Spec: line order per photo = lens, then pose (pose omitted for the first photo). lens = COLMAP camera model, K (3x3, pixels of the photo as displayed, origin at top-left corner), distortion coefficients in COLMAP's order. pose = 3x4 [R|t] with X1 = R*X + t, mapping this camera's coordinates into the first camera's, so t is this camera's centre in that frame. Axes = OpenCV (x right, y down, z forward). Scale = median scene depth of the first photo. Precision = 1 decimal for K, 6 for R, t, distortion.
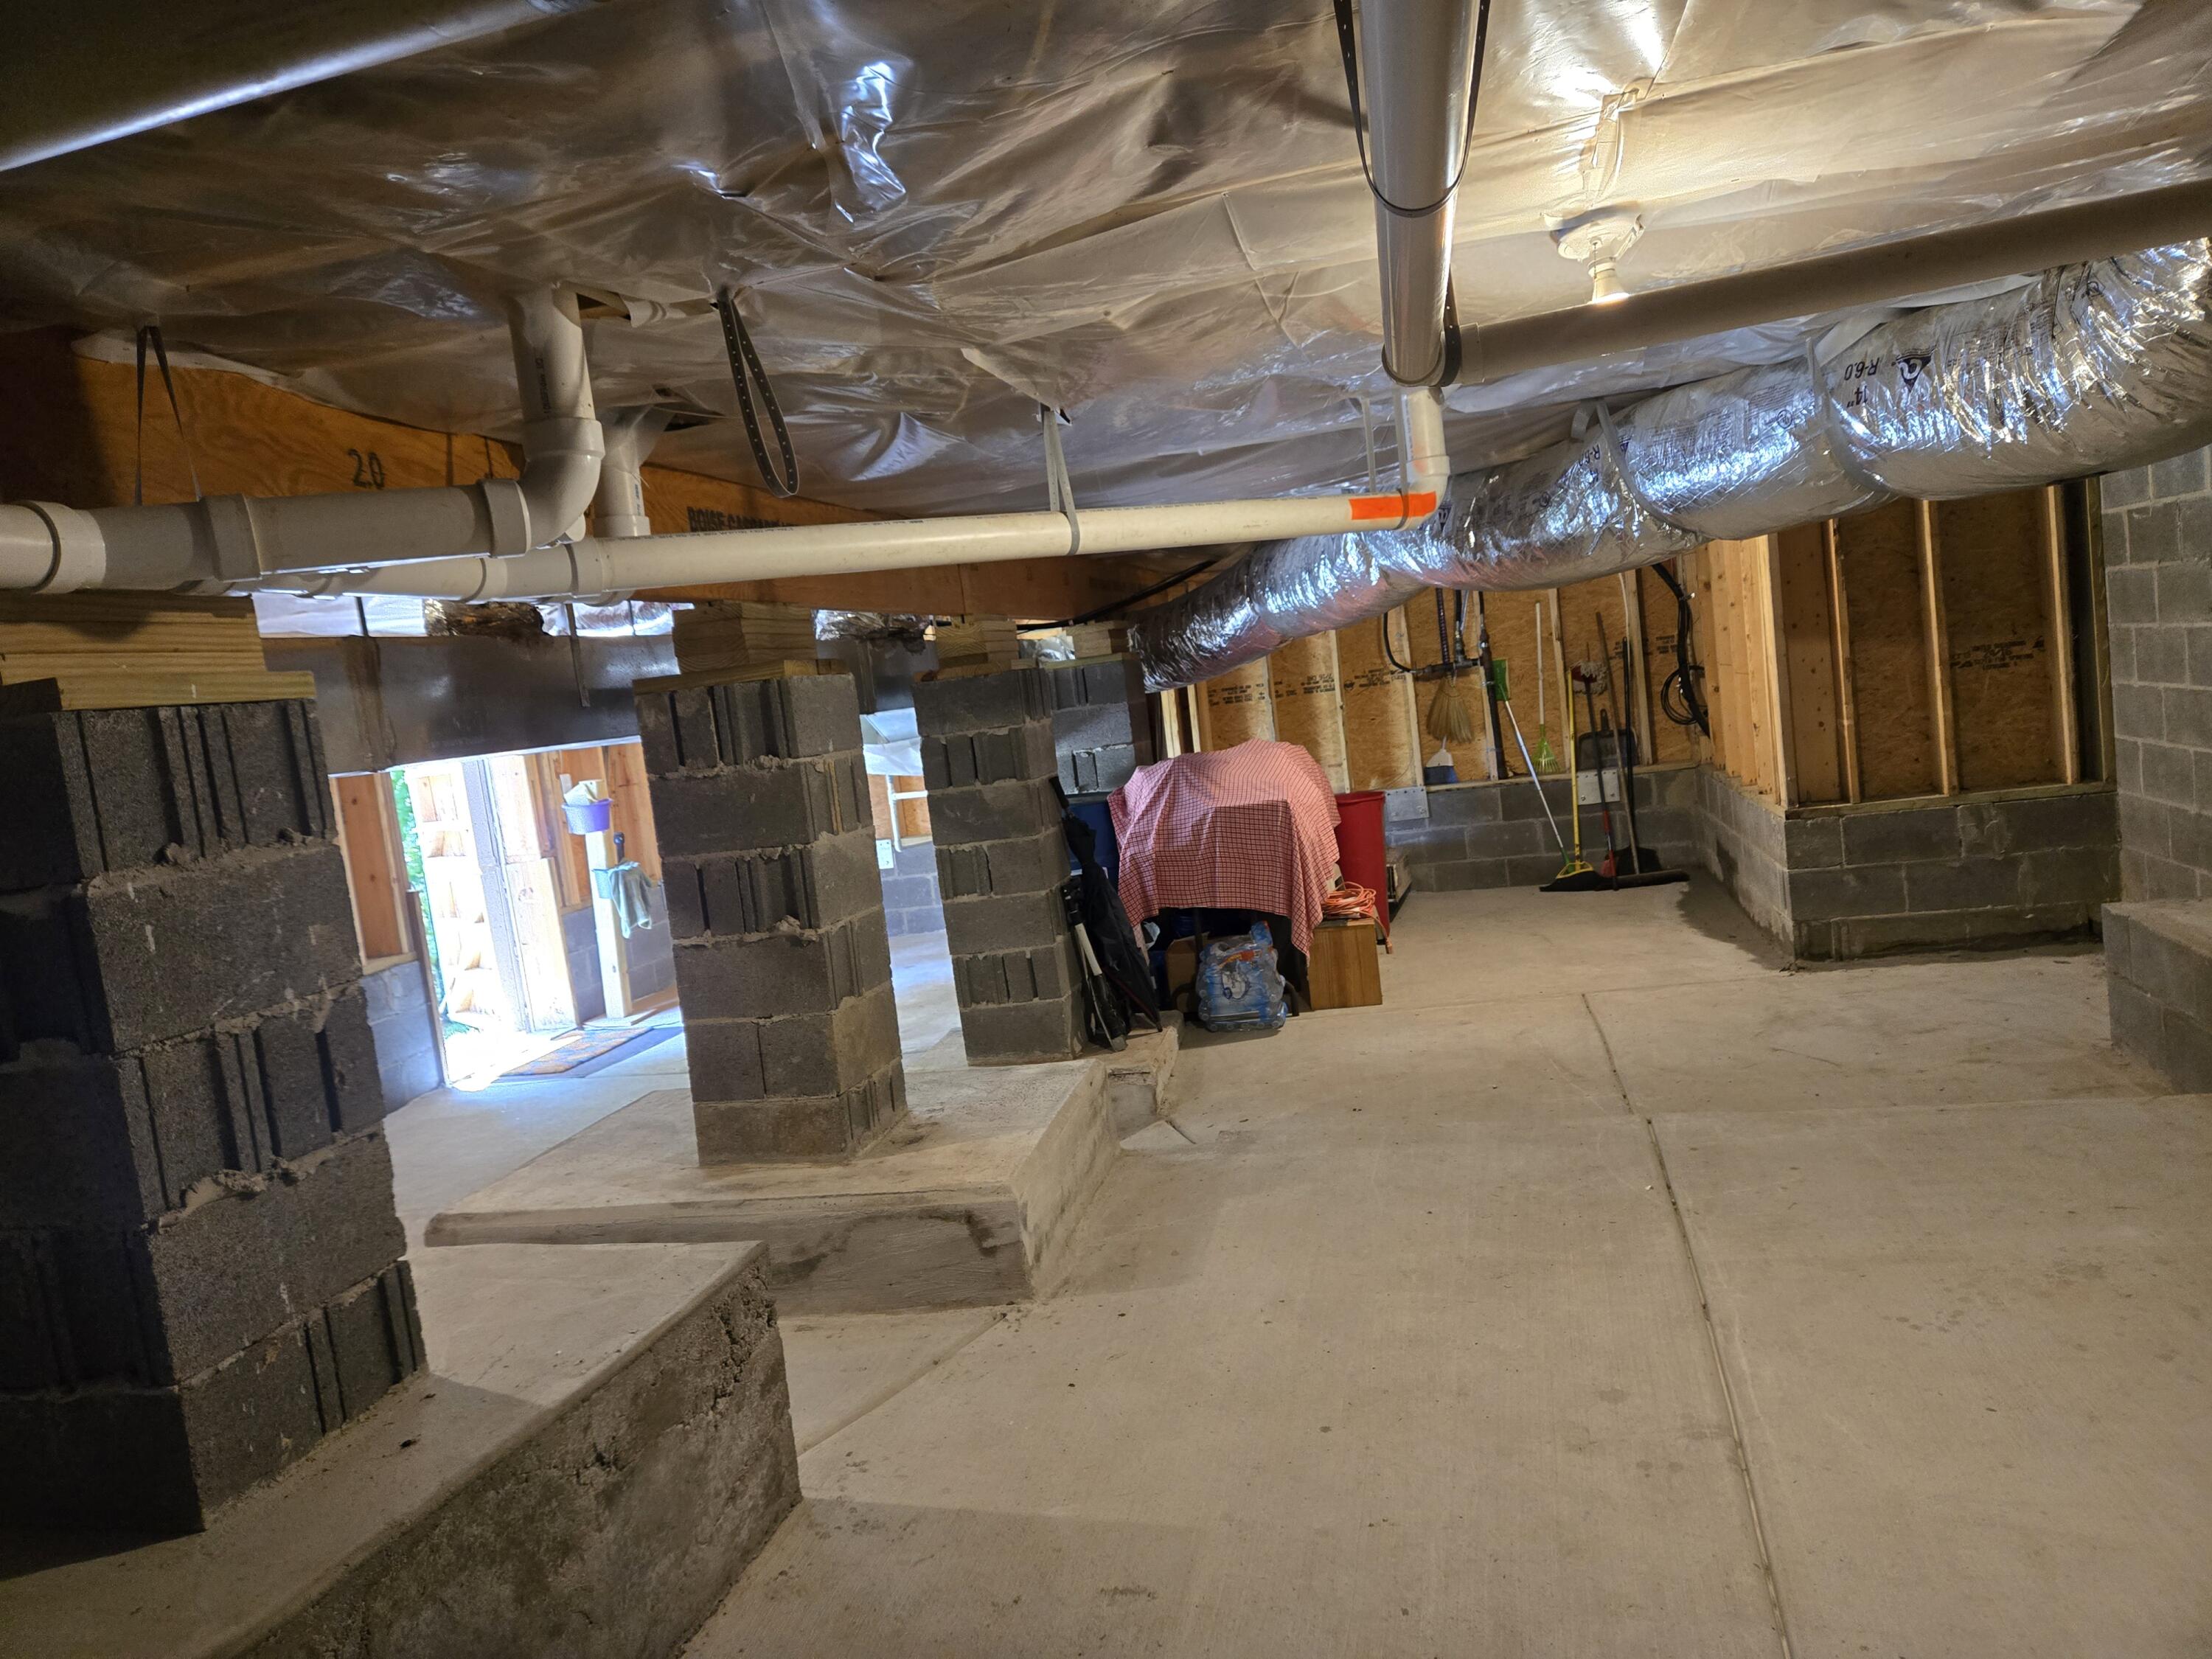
lens RADIAL K [[1434.9, 0, 1127.9], [0, 1434.9, 824.1], [0, 0, 1]] dist [0.087294, -0.084418]
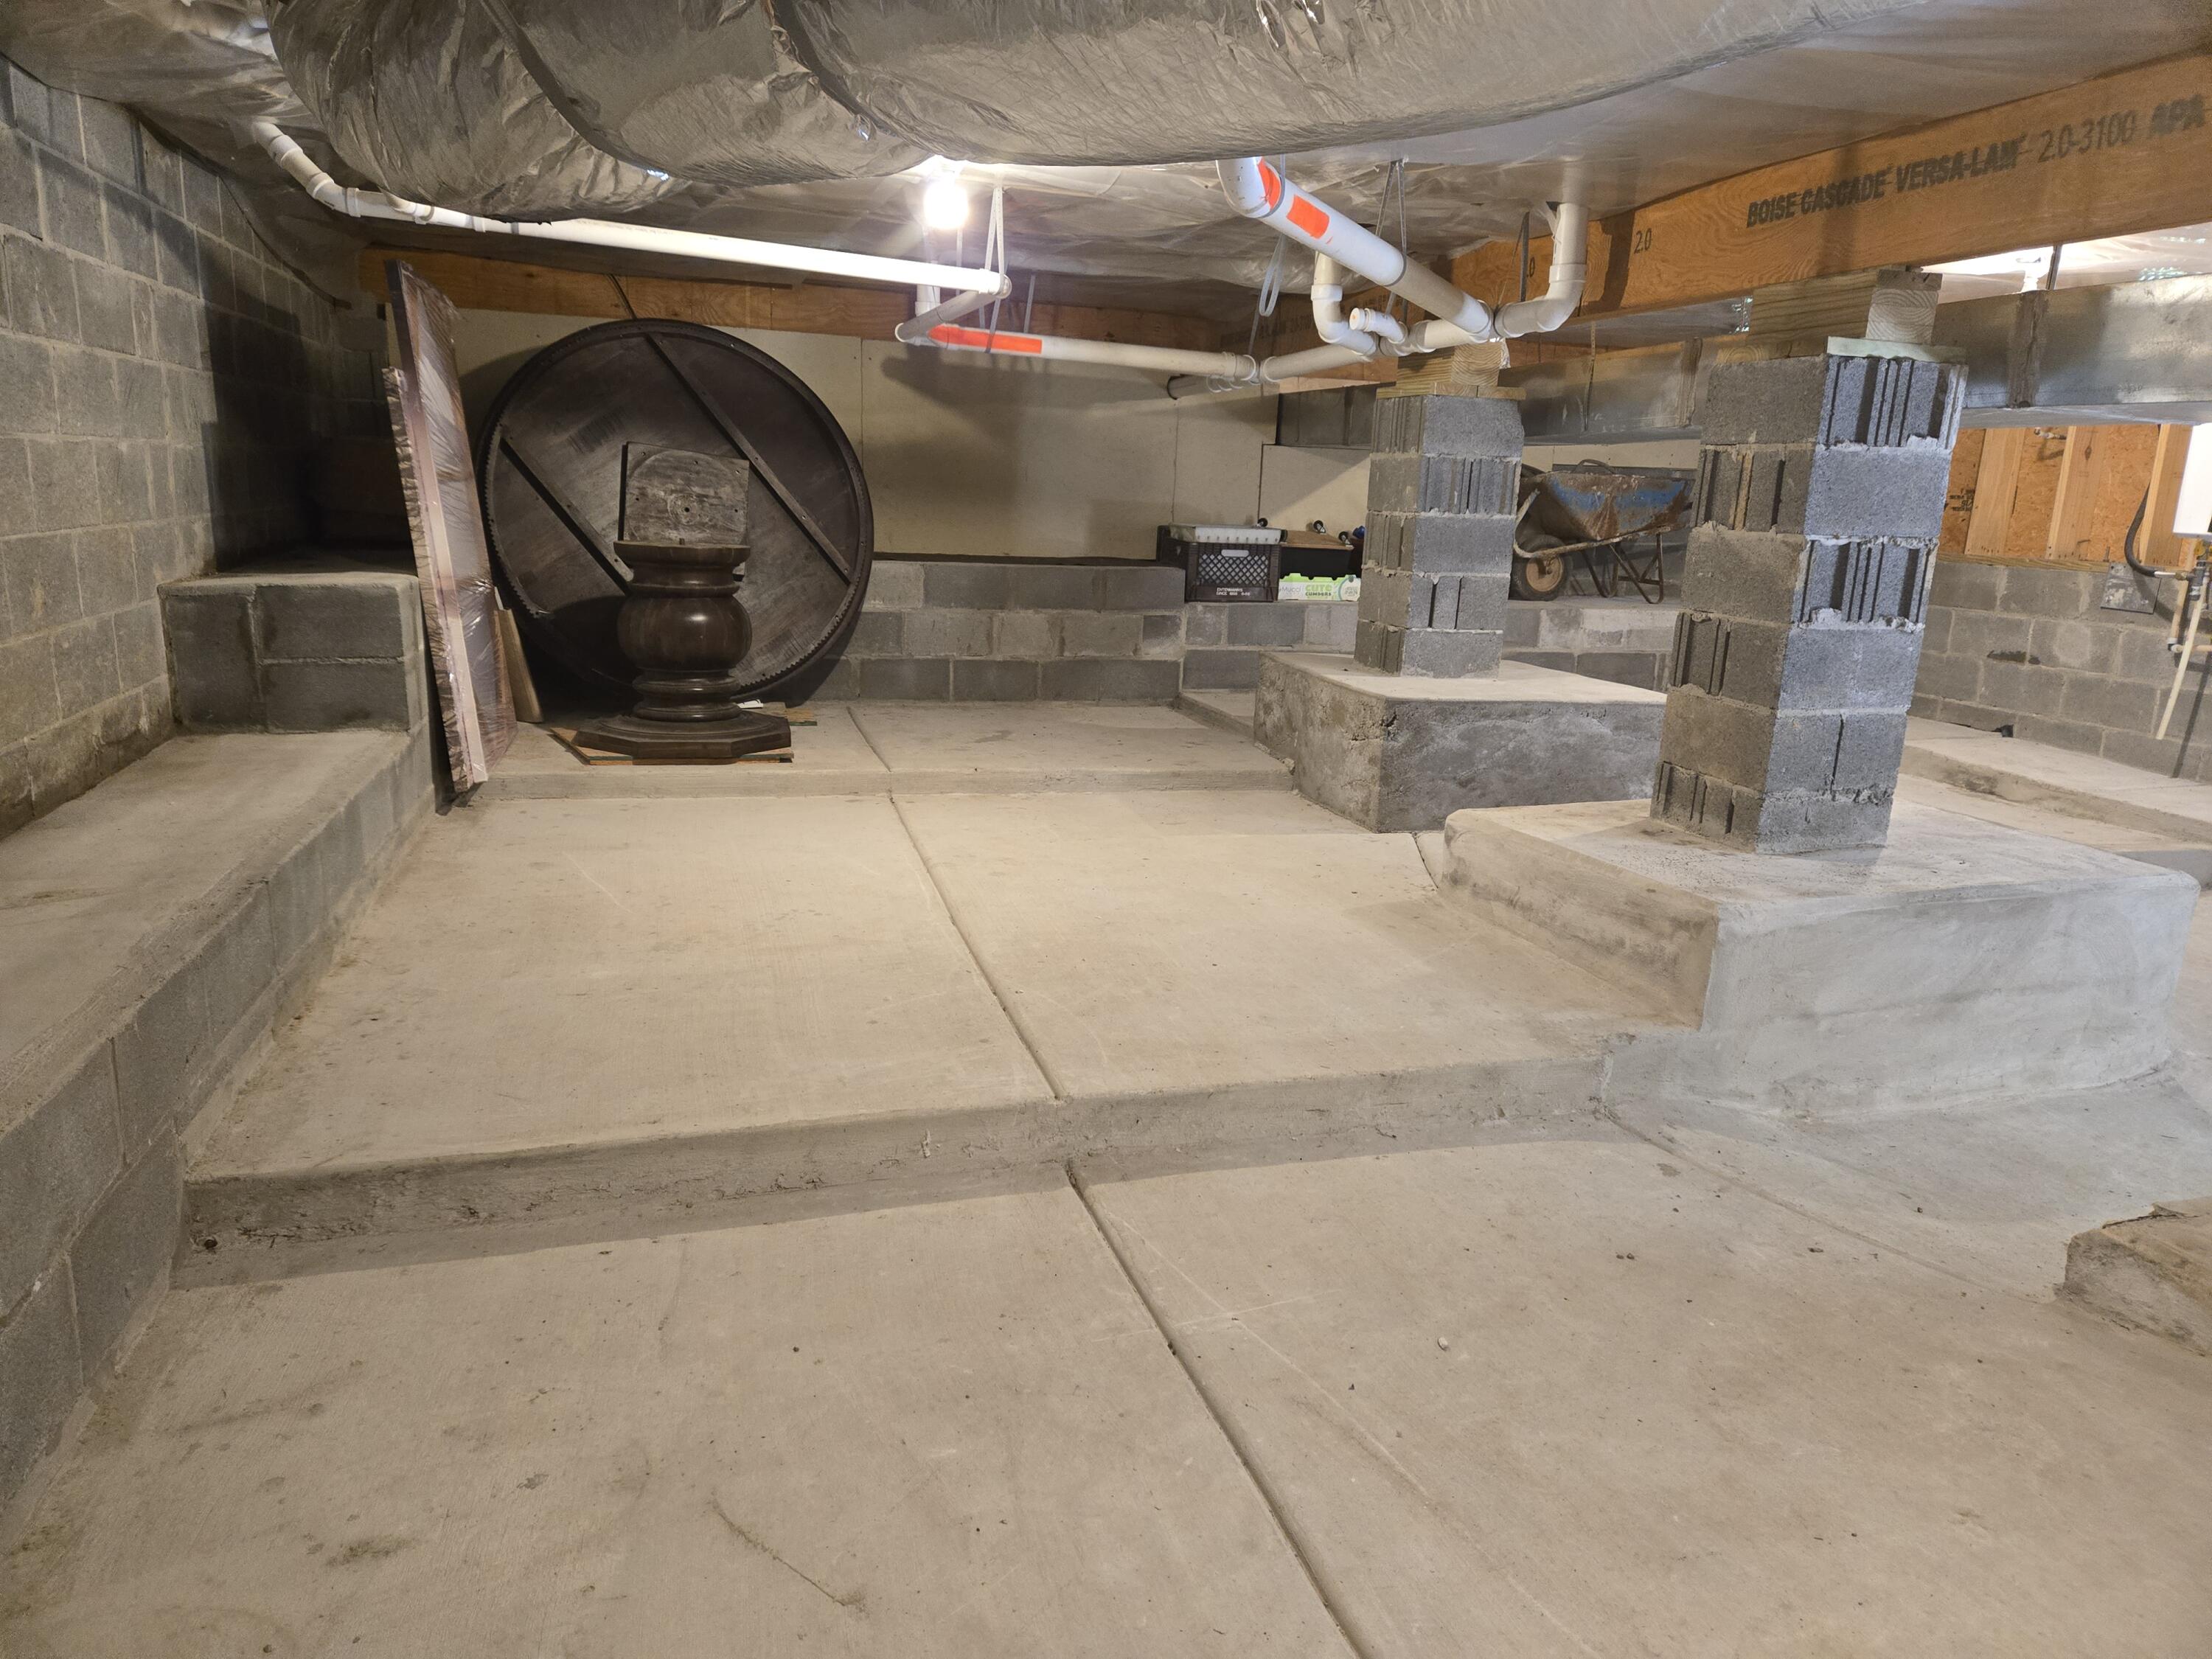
lens RADIAL K [[1434.9, 0, 1127.9], [0, 1434.9, 824.1], [0, 0, 1]] dist [0.087294, -0.084418]
pose [[-0.853087, 0.200372, -0.481760, 0.696090], [0.011612, 0.930385, 0.366400, -0.180426], [0.521639, 0.306977, -0.796026, 1.676402]]
